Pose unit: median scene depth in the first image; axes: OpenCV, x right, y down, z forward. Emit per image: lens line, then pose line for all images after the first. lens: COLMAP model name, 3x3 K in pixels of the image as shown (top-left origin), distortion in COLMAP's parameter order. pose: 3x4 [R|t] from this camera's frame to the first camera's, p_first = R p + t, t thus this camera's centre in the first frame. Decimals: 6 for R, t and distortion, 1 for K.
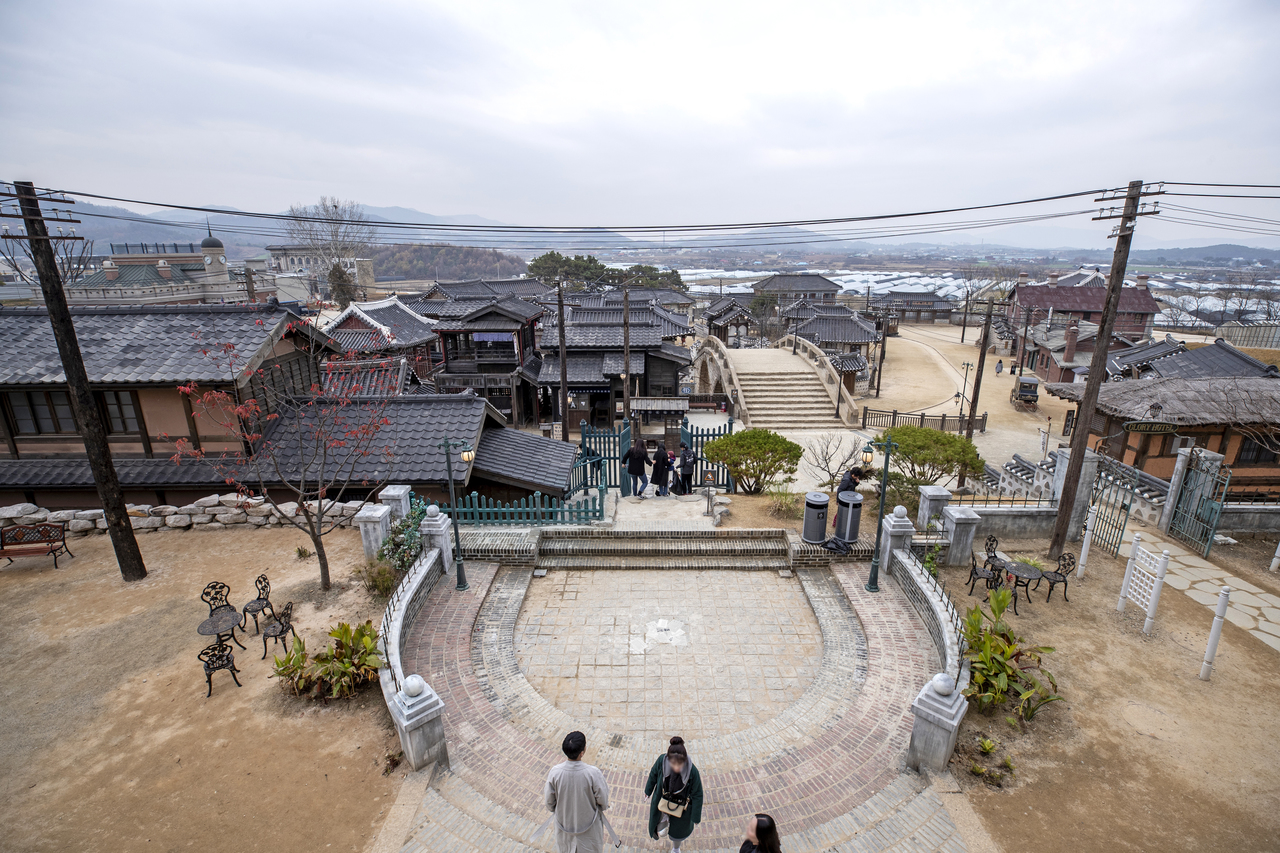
lens RADIAL K [[584.1, 0, 637.9], [0, 584.1, 426.7], [0, 0, 1]] dist [-0.033716, 0.006237]
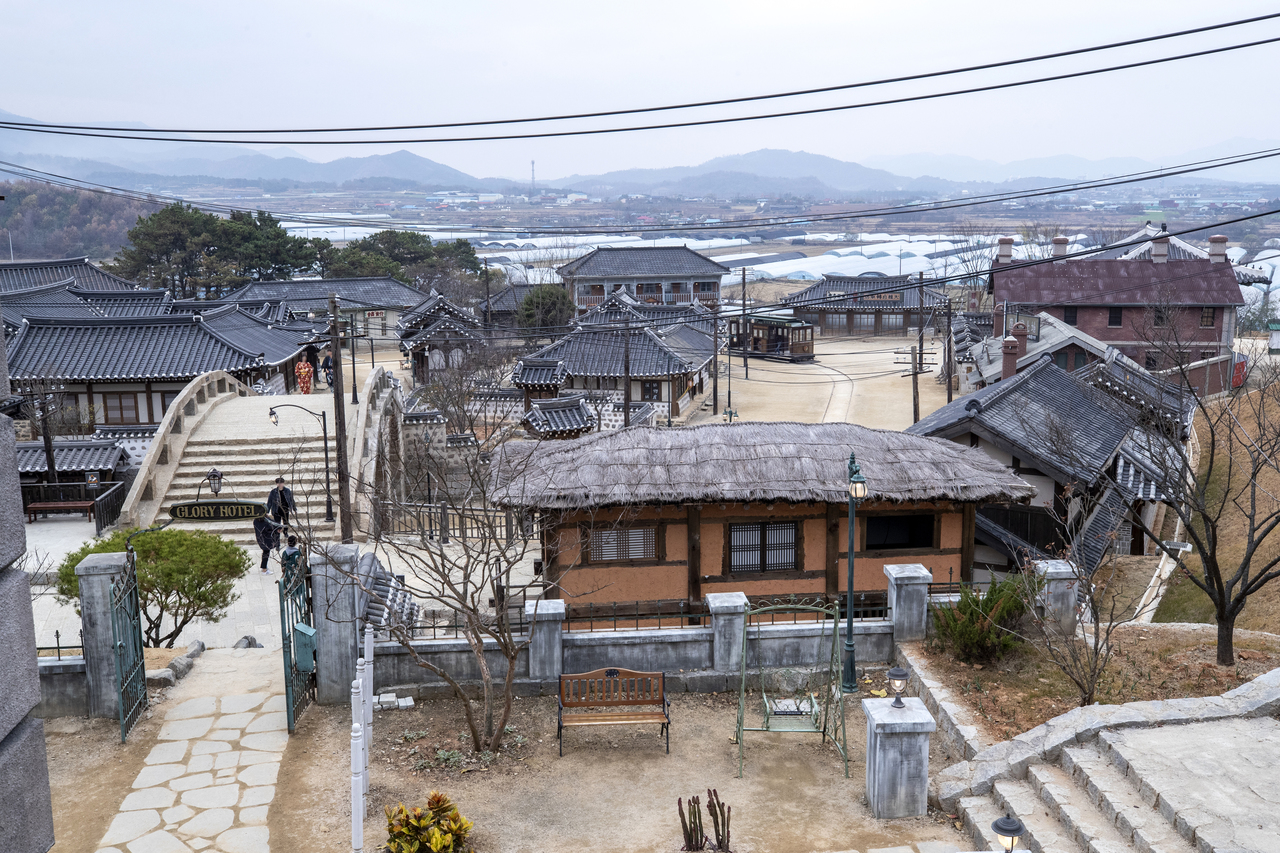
lens RADIAL K [[1215.0, 0, 638.0], [0, 1215.0, 429.2], [0, 0, 1]] dist [0.063902, 0.000000]
pose [[0.994005, -0.025166, 0.106394, 0.148463], [0.036298, 0.993912, -0.104023, 0.007993], [-0.103129, 0.107261, 0.988868, -0.037142]]
